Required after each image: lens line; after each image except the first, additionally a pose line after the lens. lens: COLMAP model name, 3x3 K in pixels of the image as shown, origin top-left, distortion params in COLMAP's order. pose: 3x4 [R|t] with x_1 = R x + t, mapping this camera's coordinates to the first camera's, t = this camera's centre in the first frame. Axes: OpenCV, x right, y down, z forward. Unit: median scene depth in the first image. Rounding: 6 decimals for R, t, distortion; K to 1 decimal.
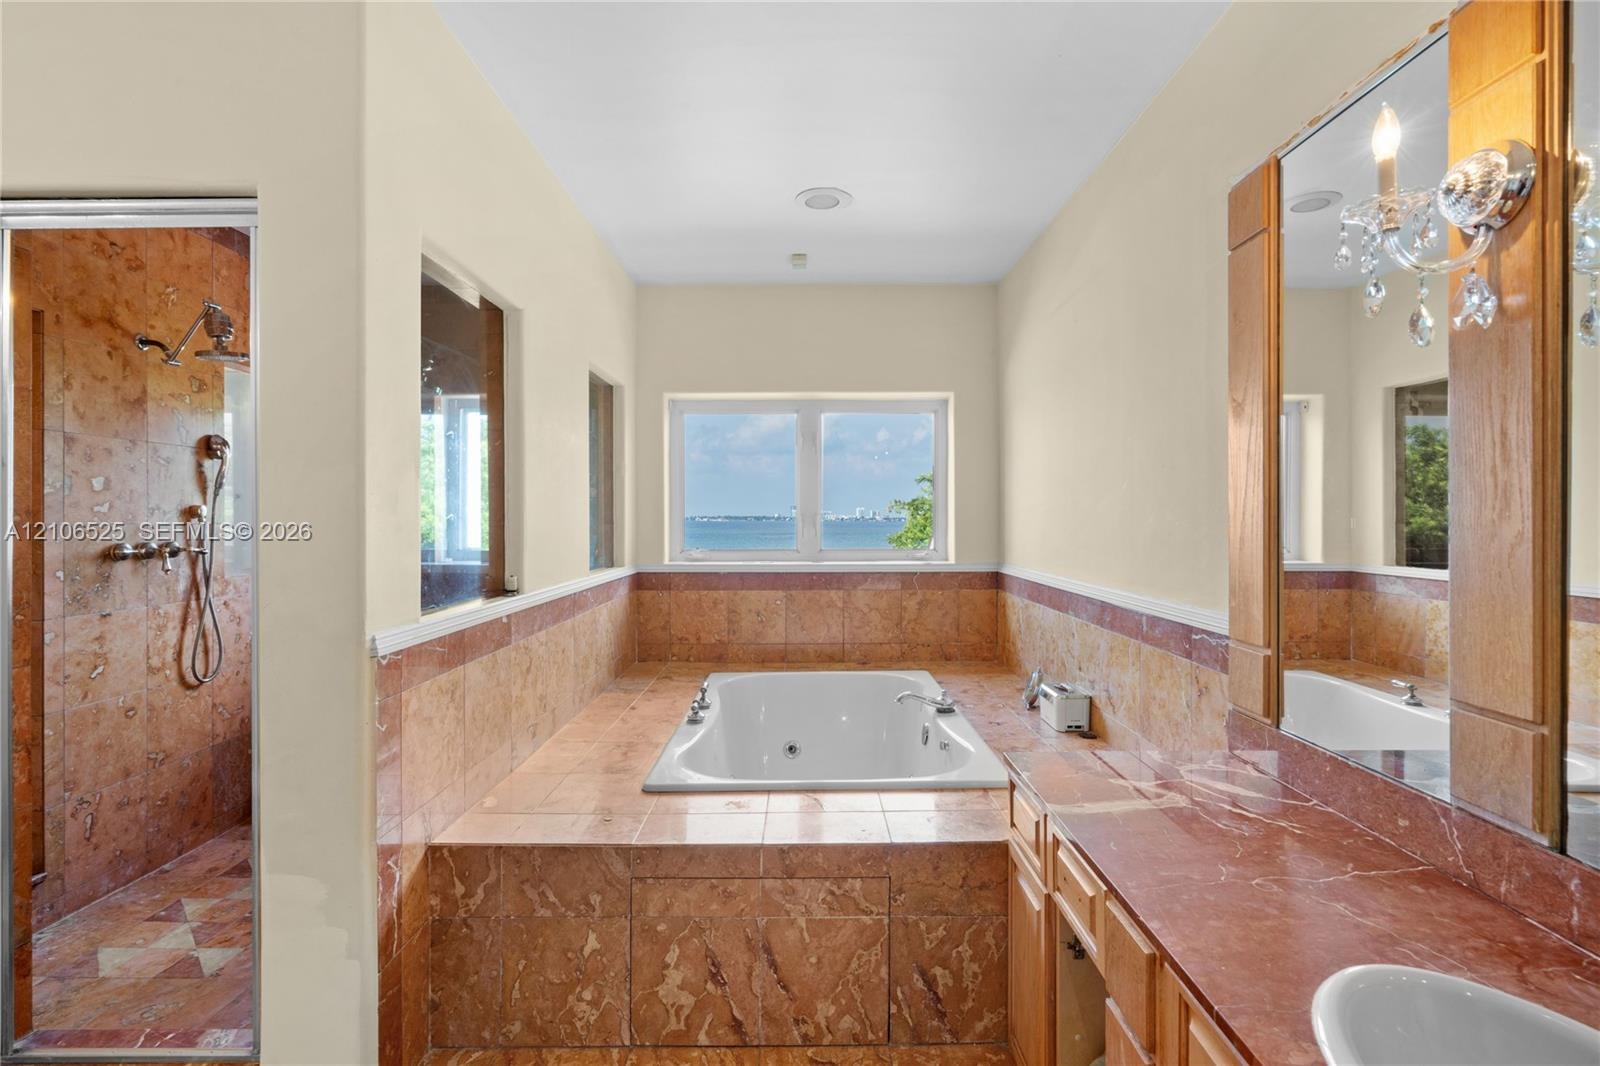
lens RADIAL K [[749.7, 0, 798.8], [0, 749.7, 520.2], [0, 0, 1]] dist [-0.003400, 0.001275]
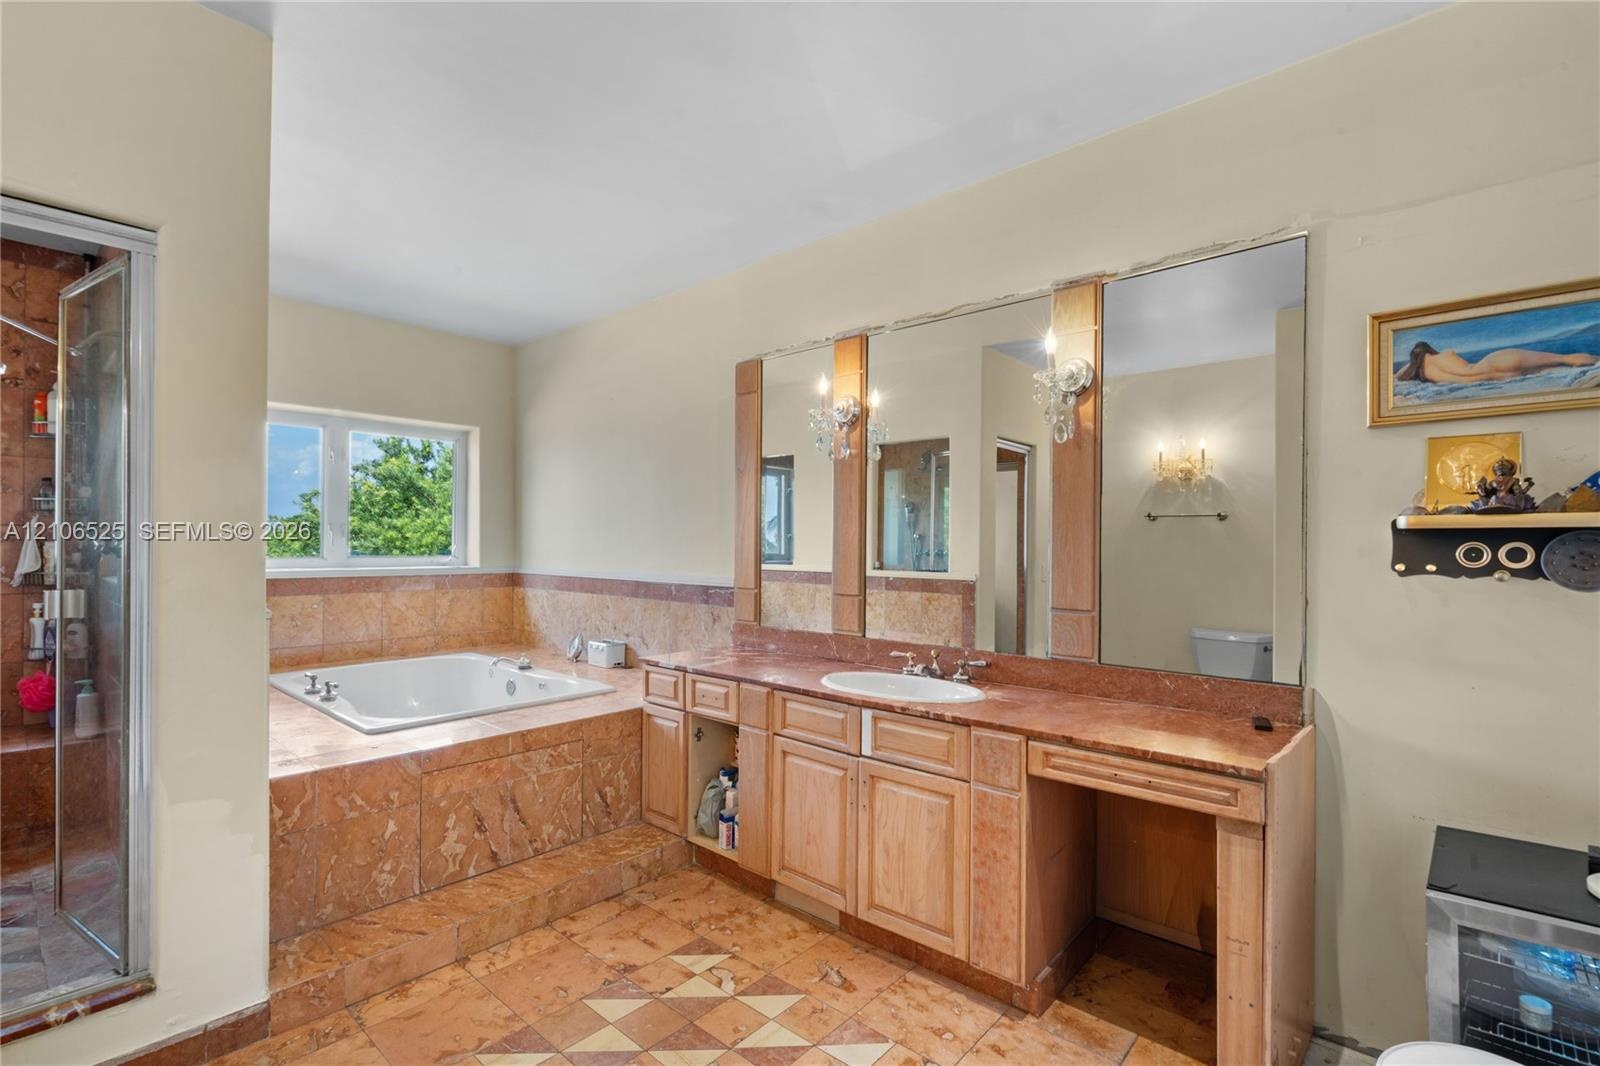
lens RADIAL K [[749.7, 0, 799.3], [0, 749.7, 540.9], [0, 0, 1]] dist [-0.003400, 0.001275]
pose [[0.667857, 0.009580, 0.744228, -0.801012], [-0.007209, 0.999954, -0.006403, 0.043644], [-0.744254, -0.001089, 0.667895, -0.468109]]
